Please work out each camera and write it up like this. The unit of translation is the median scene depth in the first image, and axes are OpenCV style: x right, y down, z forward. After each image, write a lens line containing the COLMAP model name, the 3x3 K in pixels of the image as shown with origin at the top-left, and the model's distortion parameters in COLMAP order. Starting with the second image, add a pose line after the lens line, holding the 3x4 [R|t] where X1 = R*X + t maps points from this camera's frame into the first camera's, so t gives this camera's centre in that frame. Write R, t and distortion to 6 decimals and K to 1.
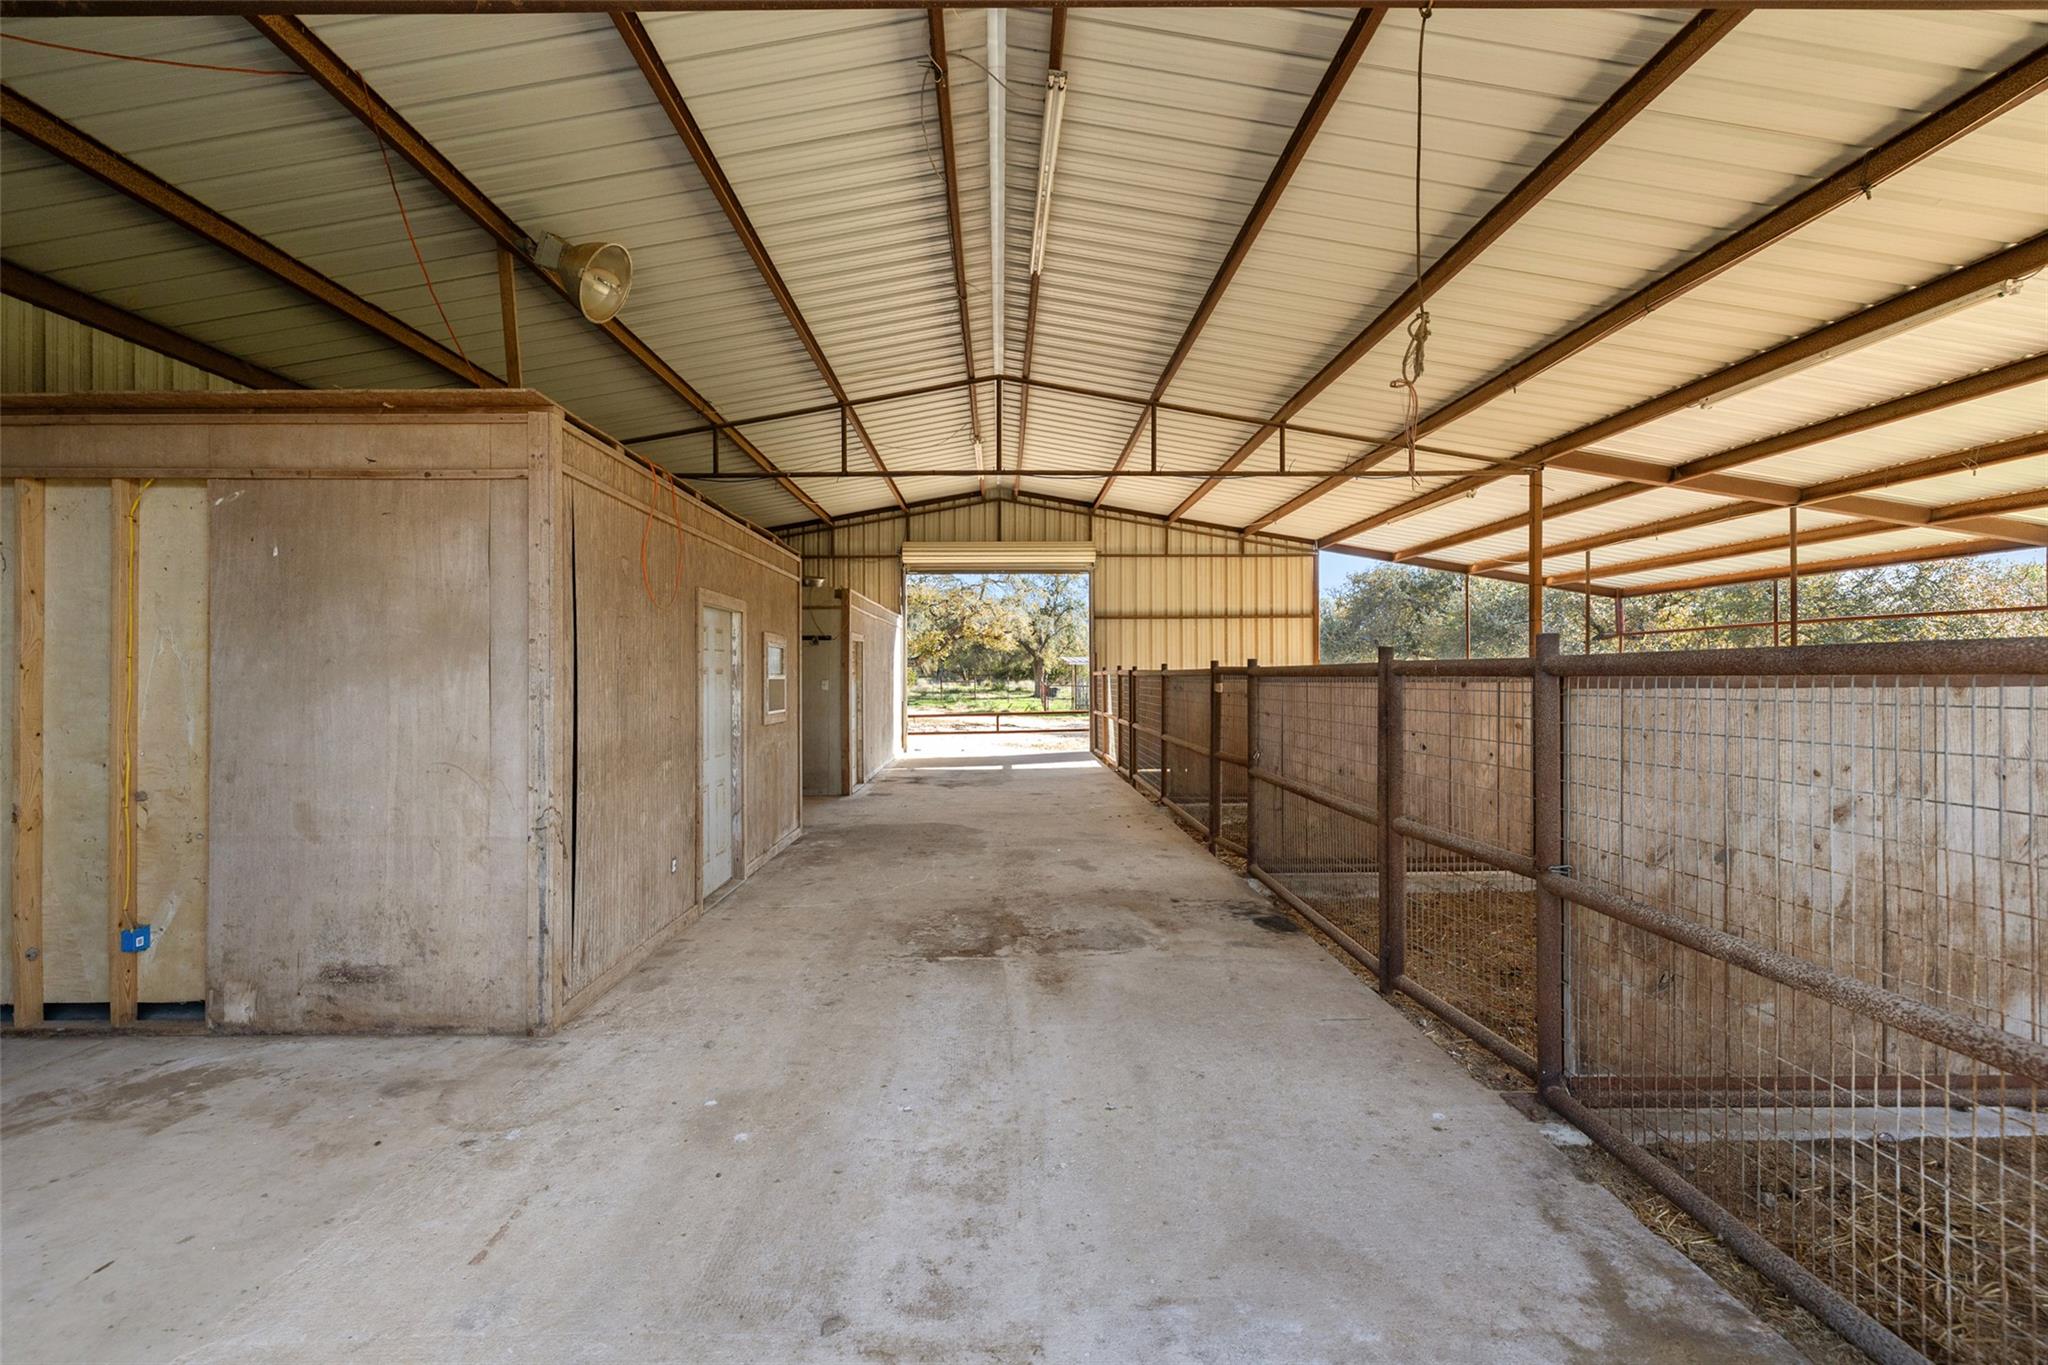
lens RADIAL K [[856.5, 0, 1024.0], [0, 856.5, 682.5], [0, 0, 1]] dist [-0.009692, 0.006479]
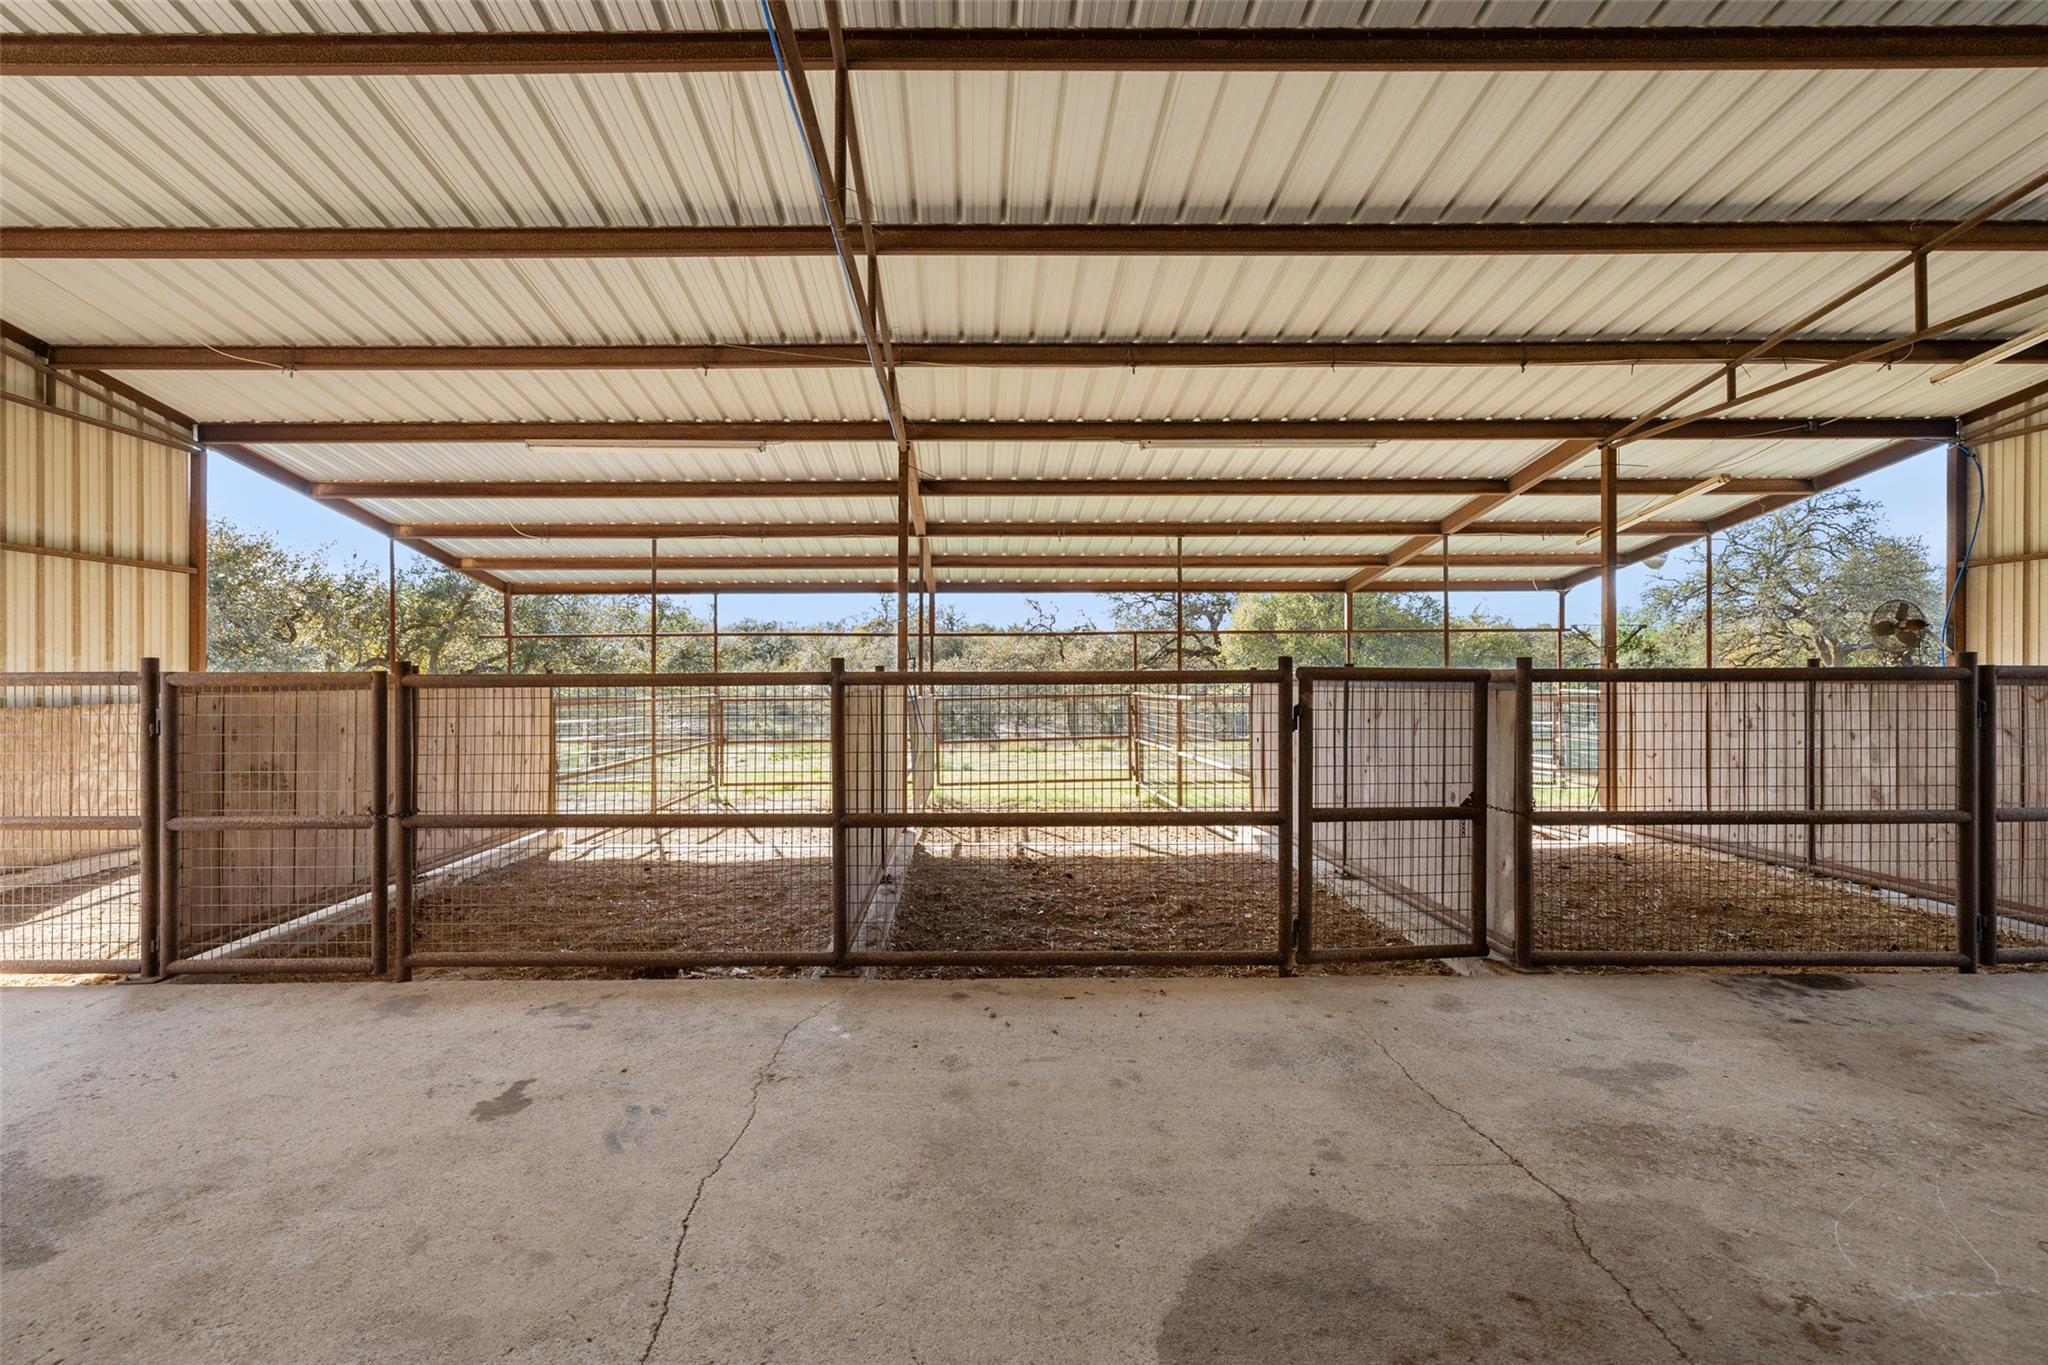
lens RADIAL K [[856.5, 0, 1024.0], [0, 856.5, 682.5], [0, 0, 1]] dist [-0.009692, 0.006479]
pose [[0.025997, -0.004861, 0.999650, -0.158459], [0.014349, 0.999887, 0.004489, -0.006058], [-0.999559, 0.014228, 0.026064, 0.500636]]
